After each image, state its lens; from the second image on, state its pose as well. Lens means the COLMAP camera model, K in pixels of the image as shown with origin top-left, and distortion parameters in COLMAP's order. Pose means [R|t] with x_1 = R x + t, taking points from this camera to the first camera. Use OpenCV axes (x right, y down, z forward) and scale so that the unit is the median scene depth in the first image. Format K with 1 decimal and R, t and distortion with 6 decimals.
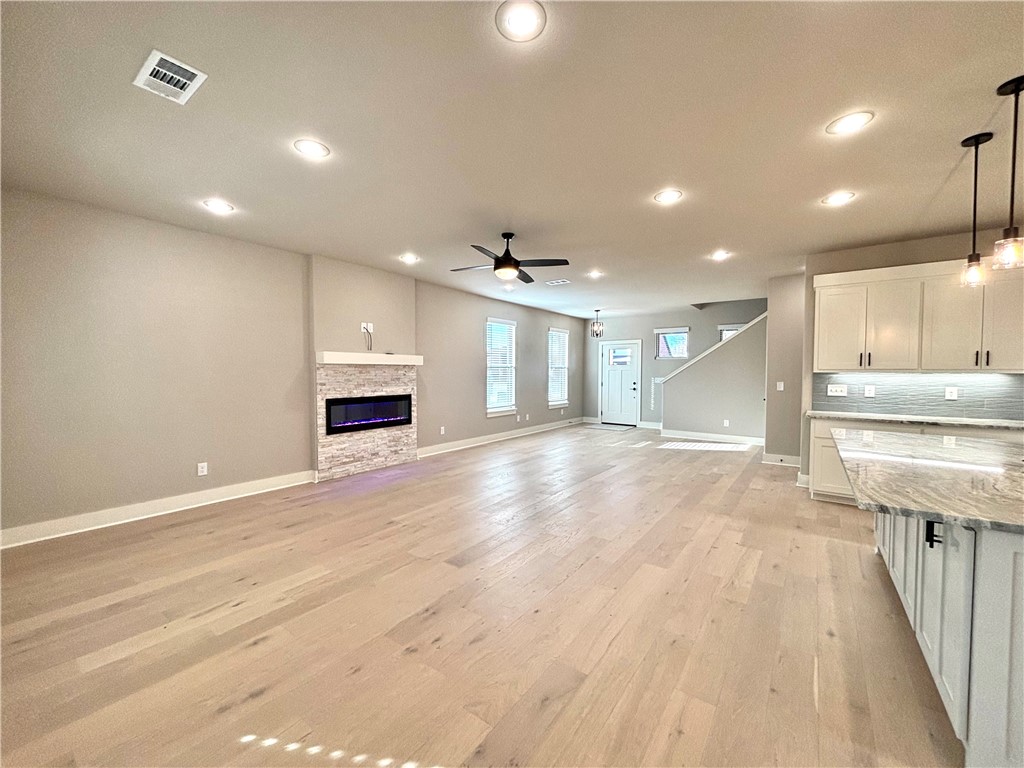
lens RADIAL K [[412.1, 0, 510.3], [0, 412.1, 383.7], [0, 0, 1]] dist [-0.000210, 0.000279]
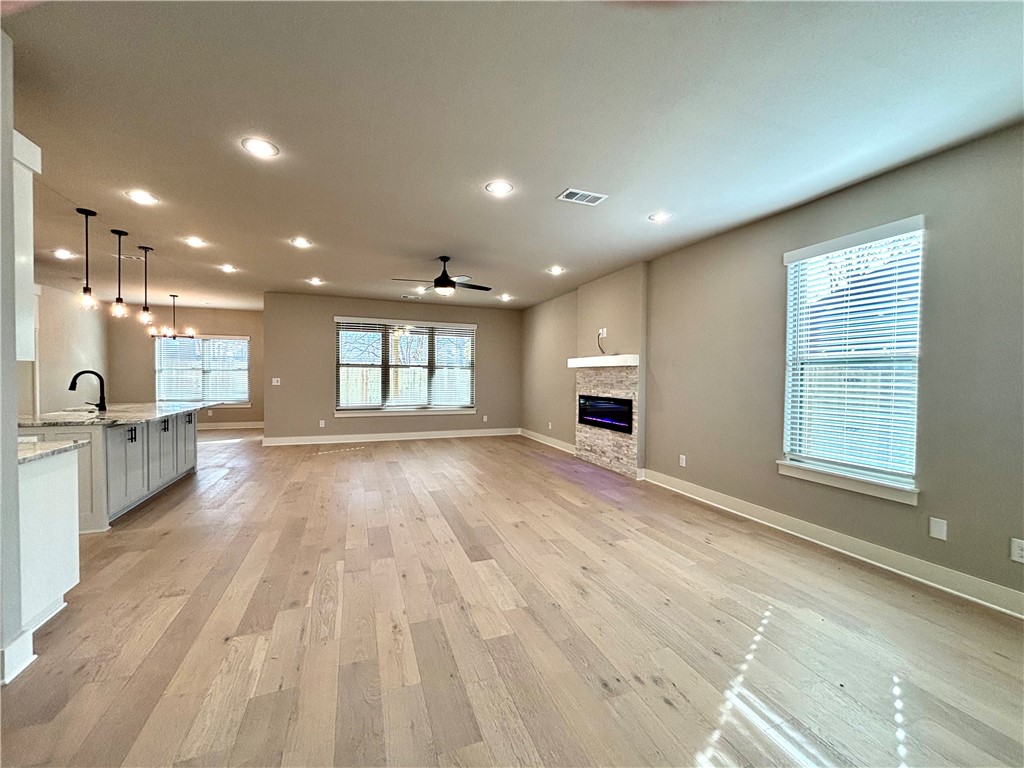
lens RADIAL K [[412.1, 0, 514.1], [0, 412.1, 382.5], [0, 0, 1]] dist [-0.000210, 0.000279]
pose [[-0.534632, 0.006325, -0.845061, 0.792921], [-0.038152, 0.998772, 0.031612, -0.036414], [0.844223, 0.049141, -0.533735, 1.595187]]
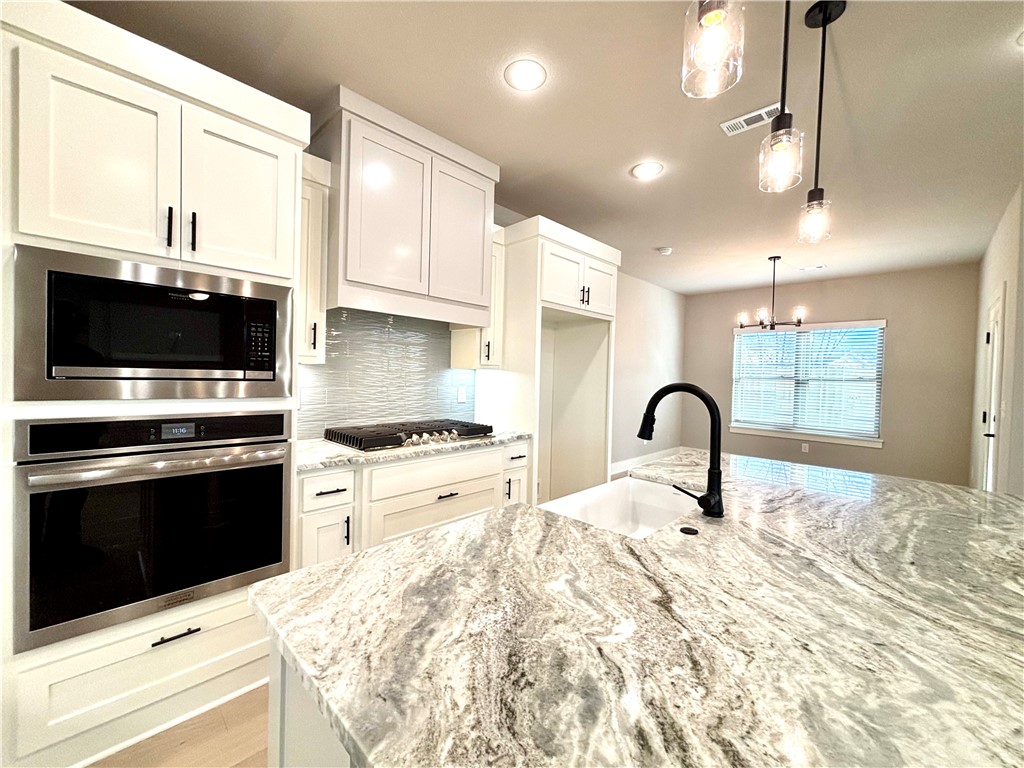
lens RADIAL K [[412.1, 0, 512.9], [0, 412.1, 383.0], [0, 0, 1]] dist [-0.000210, 0.000279]
pose [[-0.989908, -0.030450, 0.138400, 0.615818], [-0.023550, 0.998410, 0.051220, -0.011083], [-0.139739, 0.047444, -0.989051, 0.675981]]
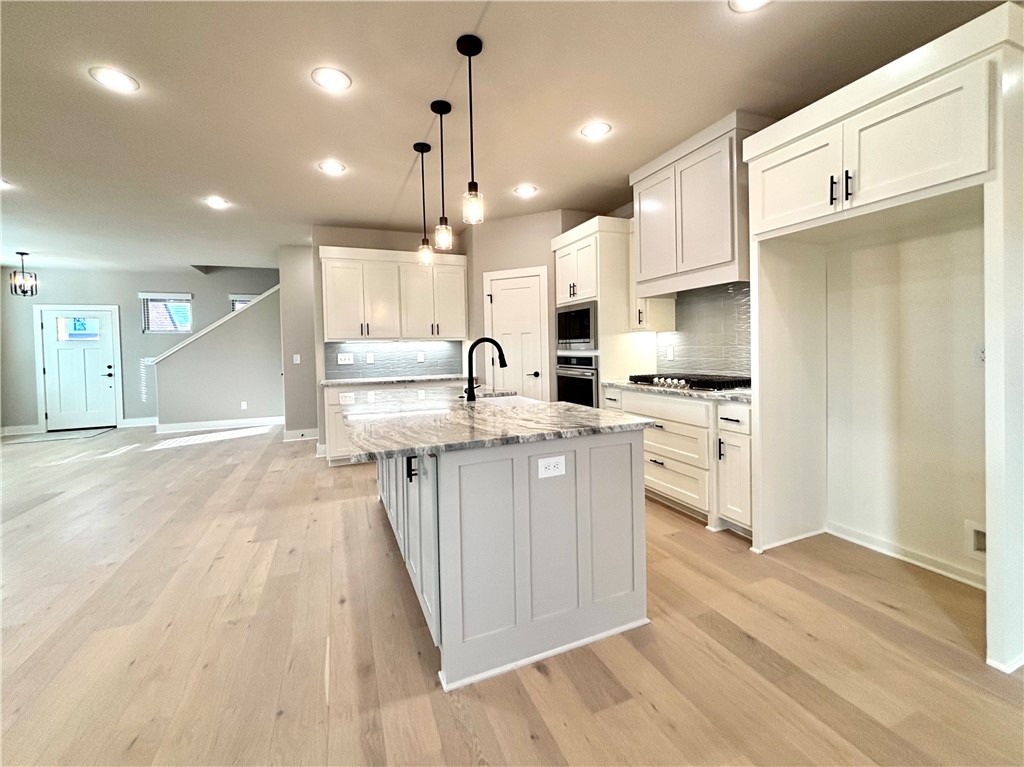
lens RADIAL K [[429.0, 0, 510.8], [0, 429.0, 360.2], [0, 0, 1]] dist [0.000388, -0.001096]
pose [[0.519915, -0.037752, 0.853383, 0.067766], [0.050179, 0.998648, 0.013607, 0.024647], [-0.852743, 0.035748, 0.521106, 0.057258]]
